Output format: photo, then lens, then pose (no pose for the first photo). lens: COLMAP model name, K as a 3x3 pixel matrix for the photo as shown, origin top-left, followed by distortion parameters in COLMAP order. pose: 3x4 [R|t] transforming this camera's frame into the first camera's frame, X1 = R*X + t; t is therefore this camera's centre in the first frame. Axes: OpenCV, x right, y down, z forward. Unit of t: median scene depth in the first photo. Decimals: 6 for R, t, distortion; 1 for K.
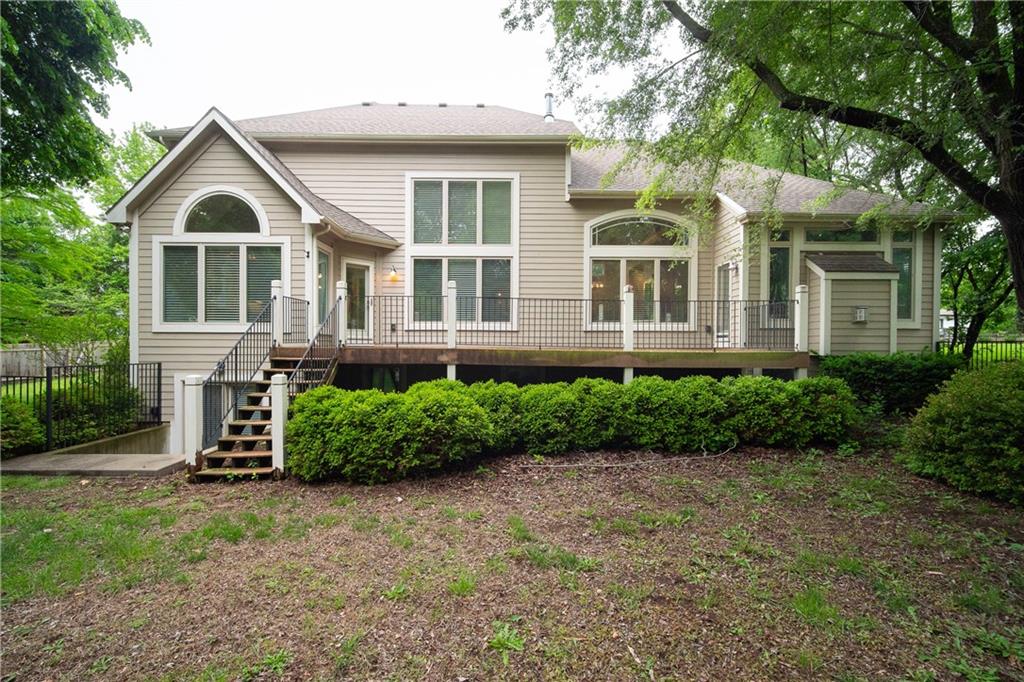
lens RADIAL K [[455.1, 0, 515.3], [0, 455.1, 342.1], [0, 0, 1]] dist [-0.001620, -0.000124]
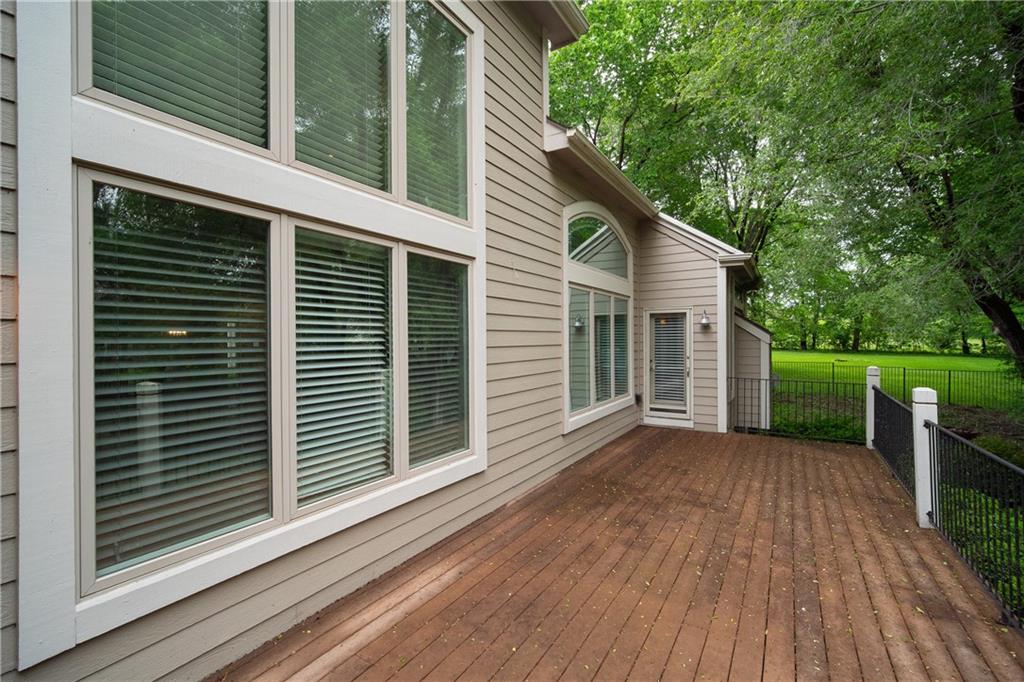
lens RADIAL K [[455.1, 0, 514.0], [0, 455.1, 334.8], [0, 0, 1]] dist [-0.001620, -0.000124]
pose [[0.529367, 0.000993, 0.848392, -0.285774], [0.006717, 0.999963, -0.005362, -0.128959], [-0.848366, 0.008538, 0.529341, 0.801711]]
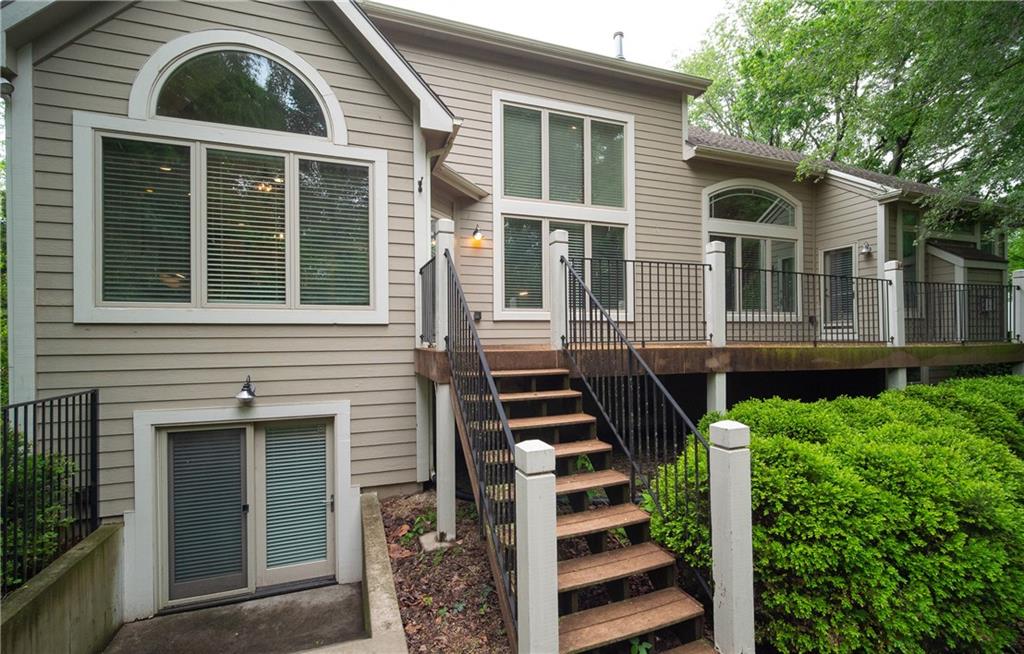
lens RADIAL K [[447.2, 0, 510.4], [0, 447.2, 331.2], [0, 0, 1]] dist [0.000872, -0.000758]
pose [[0.943789, -0.007099, 0.330471, -0.446429], [0.010103, 0.999922, -0.007371, -0.005047], [-0.330393, 0.010296, 0.943787, 0.363218]]
